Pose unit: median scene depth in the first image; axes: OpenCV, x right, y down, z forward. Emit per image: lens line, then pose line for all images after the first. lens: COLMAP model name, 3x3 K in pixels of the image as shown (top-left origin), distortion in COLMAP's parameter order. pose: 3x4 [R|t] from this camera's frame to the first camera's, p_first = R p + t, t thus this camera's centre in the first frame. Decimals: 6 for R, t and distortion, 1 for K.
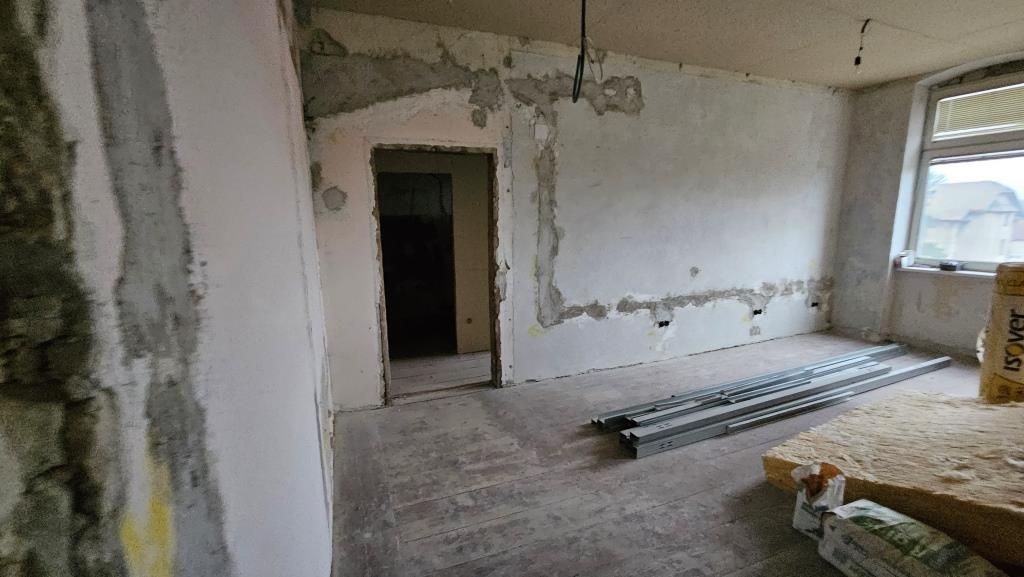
lens RADIAL K [[423.7, 0, 507.5], [0, 423.7, 290.9], [0, 0, 1]] dist [-0.000775, 0.000123]
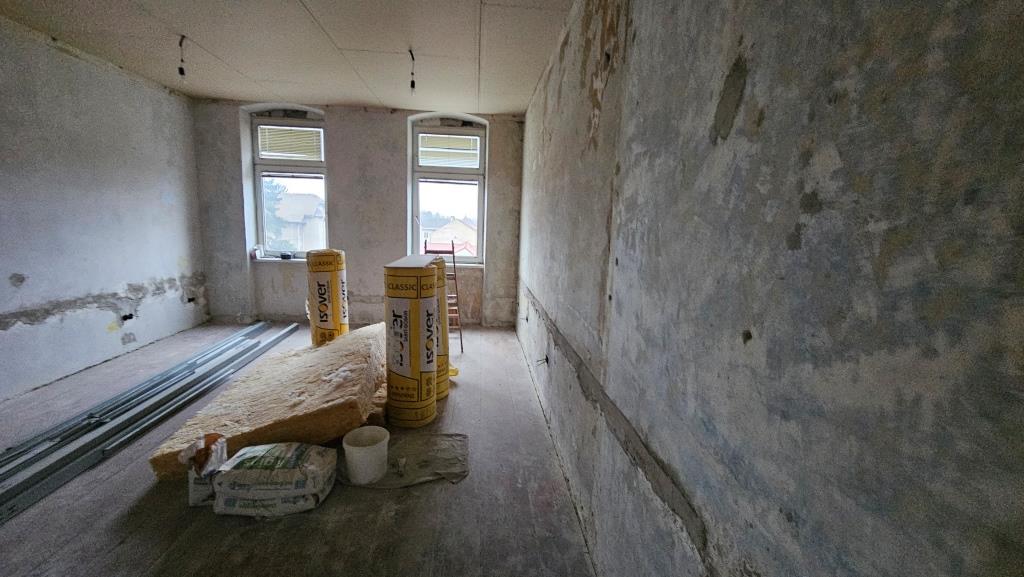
lens RADIAL K [[423.7, 0, 511.0], [0, 423.7, 287.5], [0, 0, 1]] dist [-0.000775, 0.000123]
pose [[0.301925, -0.119591, 0.945801, -0.009255], [0.124327, 0.988567, 0.085310, 0.015105], [-0.945190, 0.091832, 0.313342, -0.074875]]
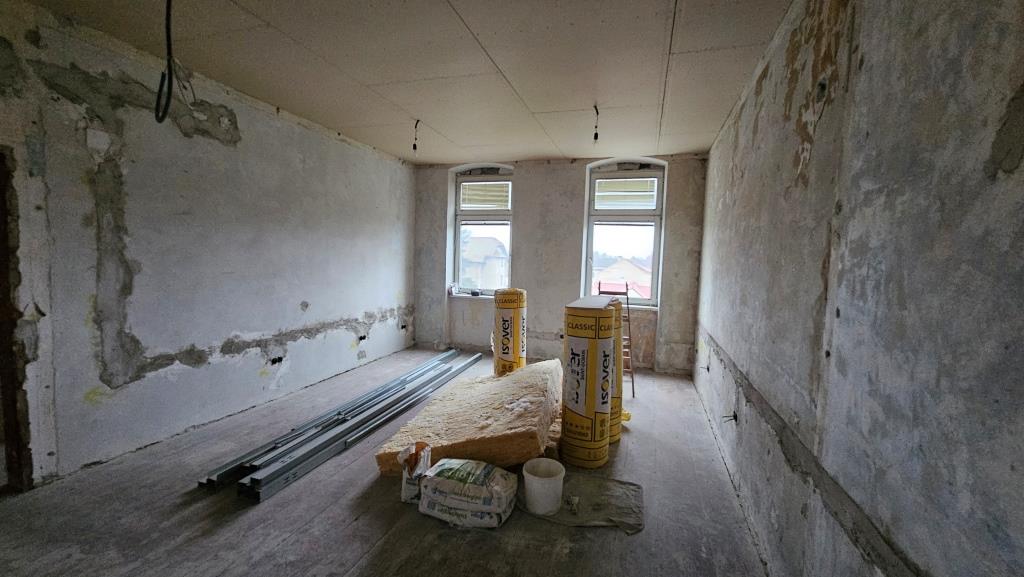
lens RADIAL K [[423.7, 0, 509.4], [0, 423.7, 288.0], [0, 0, 1]] dist [-0.000775, 0.000123]
pose [[0.640443, -0.022665, 0.767671, -0.040948], [0.091732, 0.994666, -0.047162, 0.007922], [-0.762507, 0.100625, 0.639107, -0.063109]]
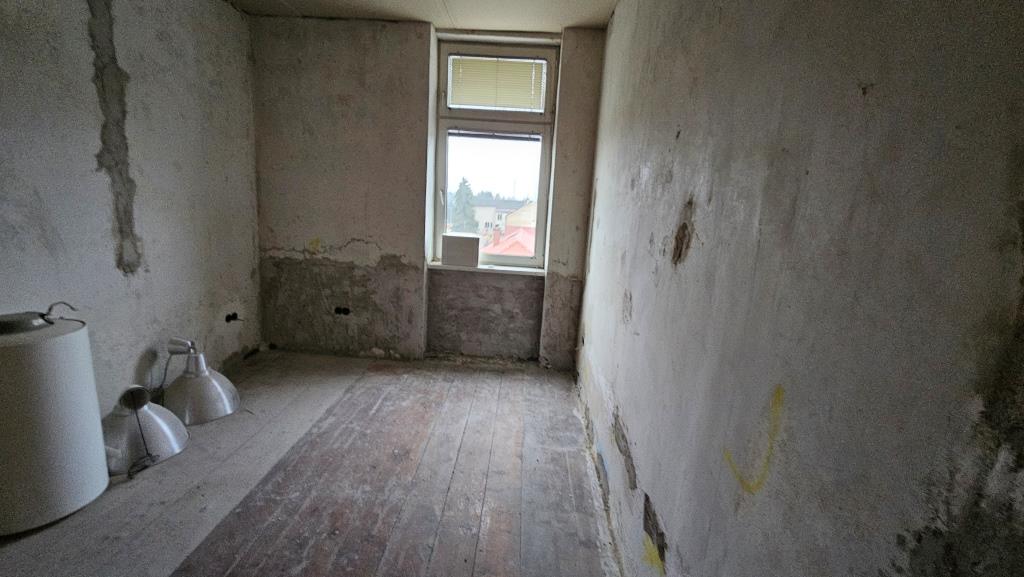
lens RADIAL K [[423.7, 0, 513.2], [0, 423.7, 285.7], [0, 0, 1]] dist [-0.000775, 0.000123]
pose [[0.425262, -0.137926, 0.894499, 0.543795], [0.094311, 0.989693, 0.107767, -0.023738], [-0.900143, 0.038532, 0.433887, 0.147317]]
